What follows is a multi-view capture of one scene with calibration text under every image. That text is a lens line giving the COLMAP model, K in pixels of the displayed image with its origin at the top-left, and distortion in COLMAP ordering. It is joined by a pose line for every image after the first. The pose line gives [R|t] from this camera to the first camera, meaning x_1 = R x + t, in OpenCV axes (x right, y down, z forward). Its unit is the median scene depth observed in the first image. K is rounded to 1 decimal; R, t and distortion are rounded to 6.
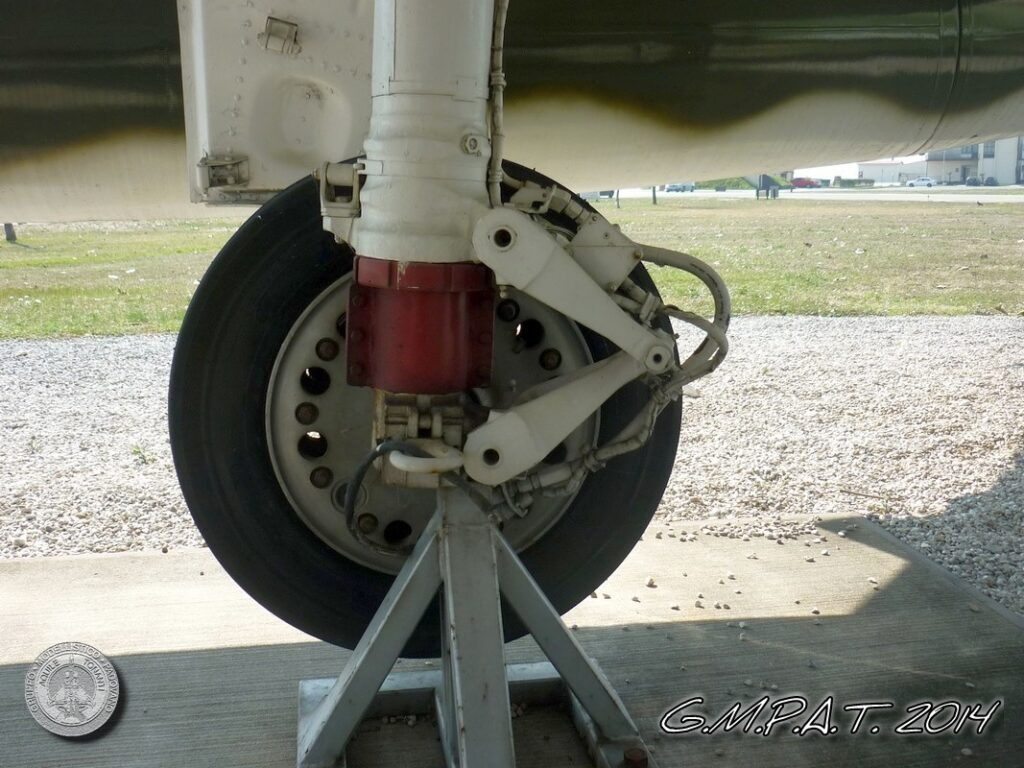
lens RADIAL K [[1119.8, 0, 512.0], [0, 1119.8, 384.0], [0, 0, 1]] dist [-0.111876, 0.228283]
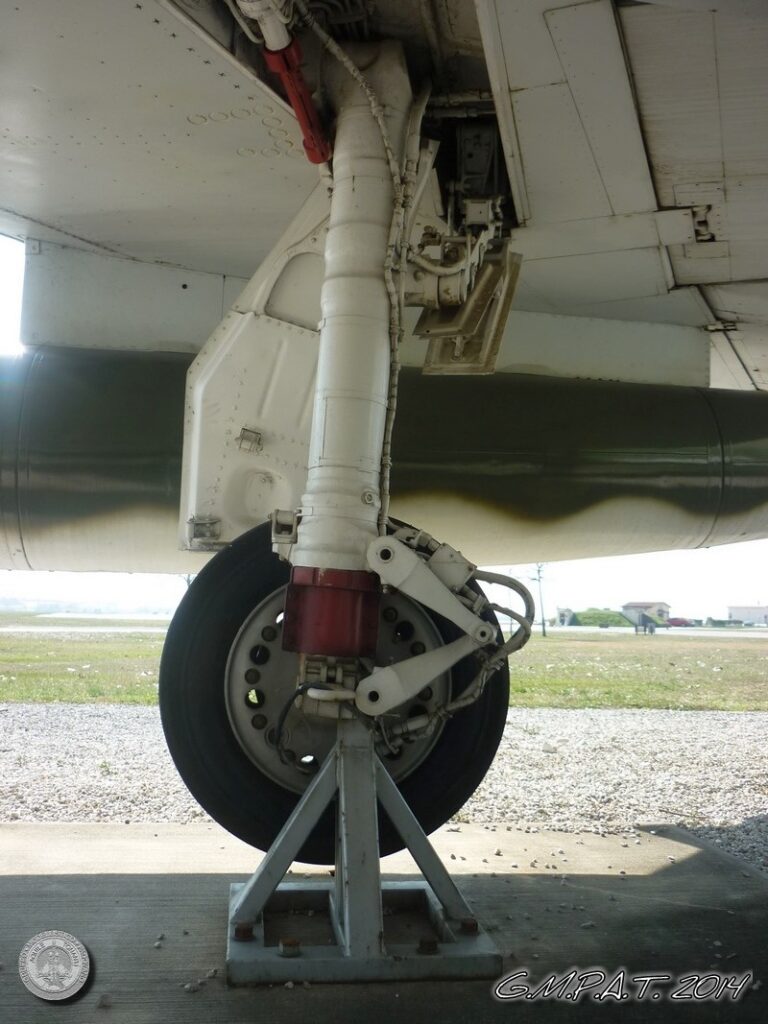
lens RADIAL K [[994.0, 0, 384.0], [0, 994.0, 512.0], [0, 0, 1]] dist [-0.107340, 0.254247]
pose [[0.998991, 0.025544, -0.036931, 0.030626], [-0.034772, 0.960451, -0.276271, 0.154874], [0.028413, 0.277276, 0.960370, -0.288012]]
